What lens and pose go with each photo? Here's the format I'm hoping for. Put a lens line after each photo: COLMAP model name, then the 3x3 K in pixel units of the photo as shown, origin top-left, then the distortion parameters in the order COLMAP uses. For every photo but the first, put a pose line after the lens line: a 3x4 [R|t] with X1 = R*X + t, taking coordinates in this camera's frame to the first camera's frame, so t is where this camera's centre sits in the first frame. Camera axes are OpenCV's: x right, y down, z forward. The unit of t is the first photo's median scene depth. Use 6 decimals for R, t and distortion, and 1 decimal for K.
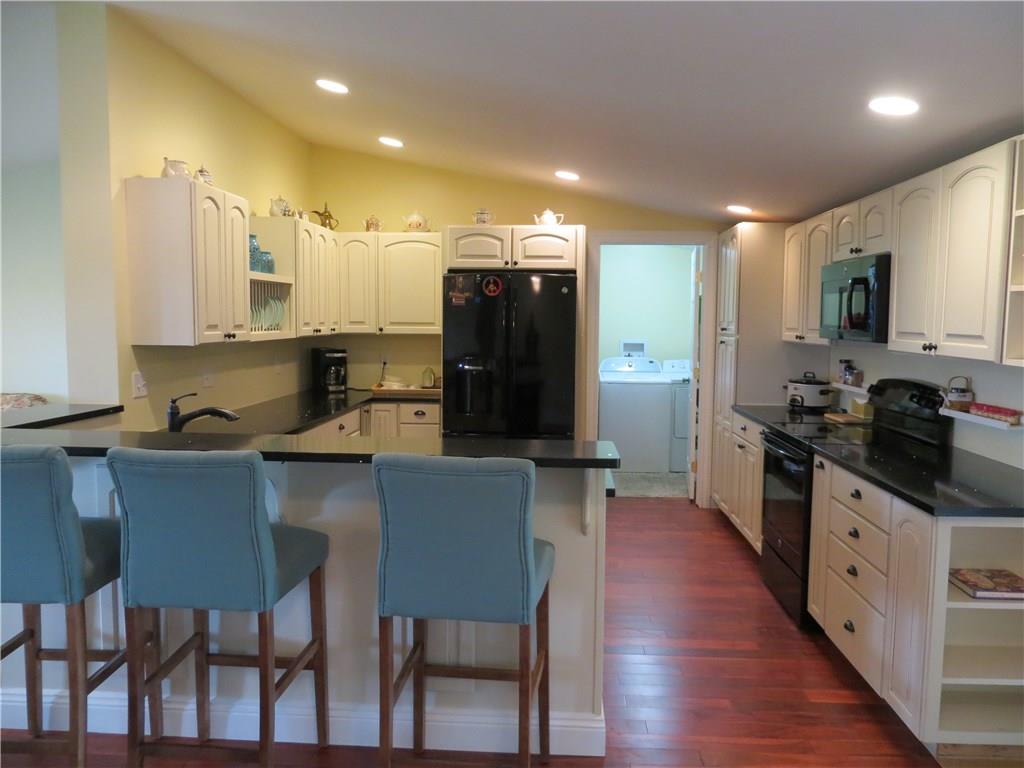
lens RADIAL K [[769.7, 0, 512.0], [0, 769.7, 384.0], [0, 0, 1]] dist [-0.005335, -0.007153]
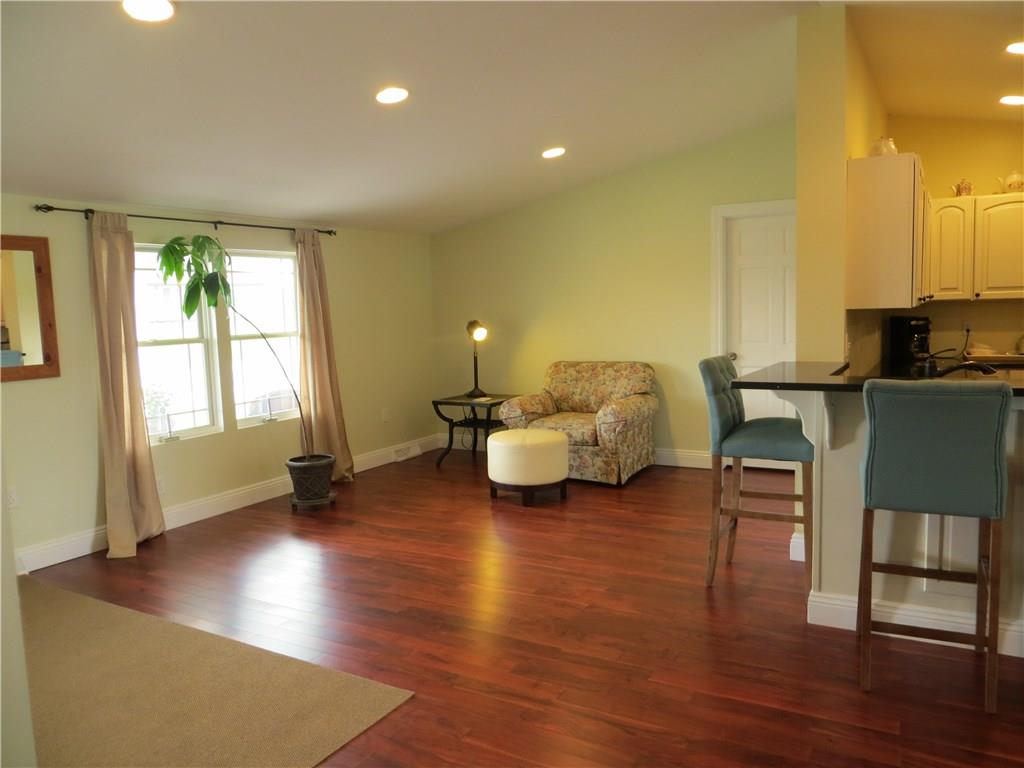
lens RADIAL K [[769.7, 0, 512.0], [0, 769.7, 384.0], [0, 0, 1]] dist [-0.005335, -0.007153]
pose [[0.900511, 0.007462, -0.434769, -0.299358], [0.002174, 0.999763, 0.021661, 0.021590], [0.434828, -0.020451, 0.900281, -0.151946]]
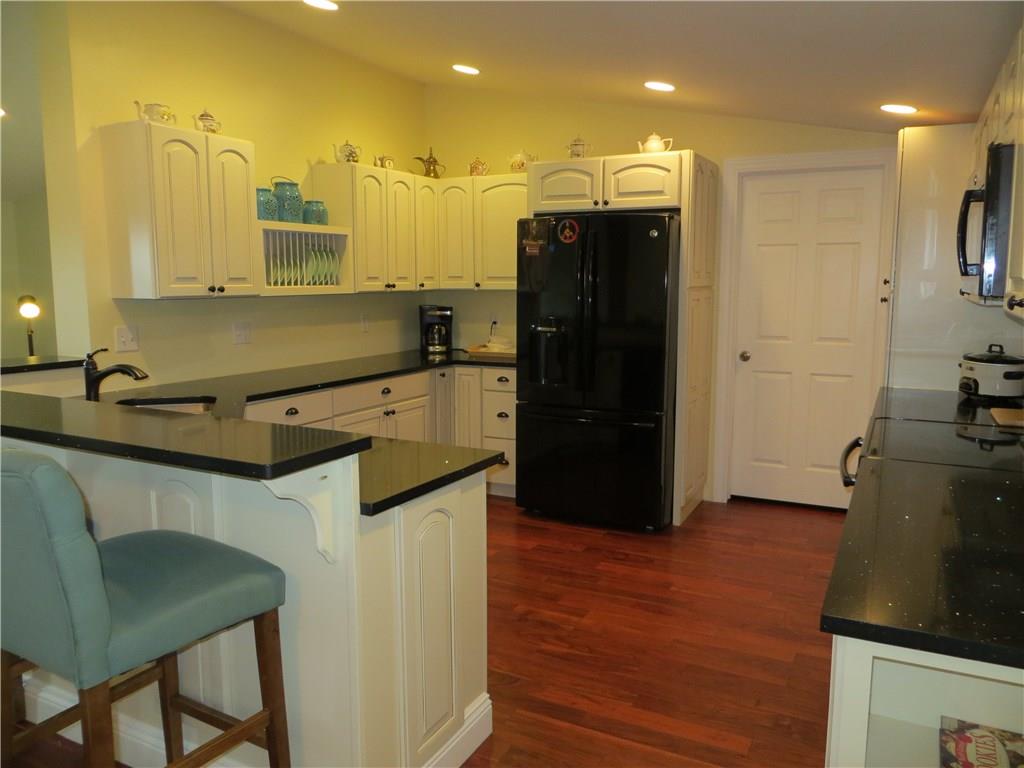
lens RADIAL K [[769.7, 0, 512.0], [0, 769.7, 384.0], [0, 0, 1]] dist [-0.005335, -0.007153]
pose [[0.914775, 0.046954, -0.401225, 0.251690], [-0.027277, 0.998135, 0.054617, -0.005711], [0.403041, -0.039018, 0.914350, 0.200149]]
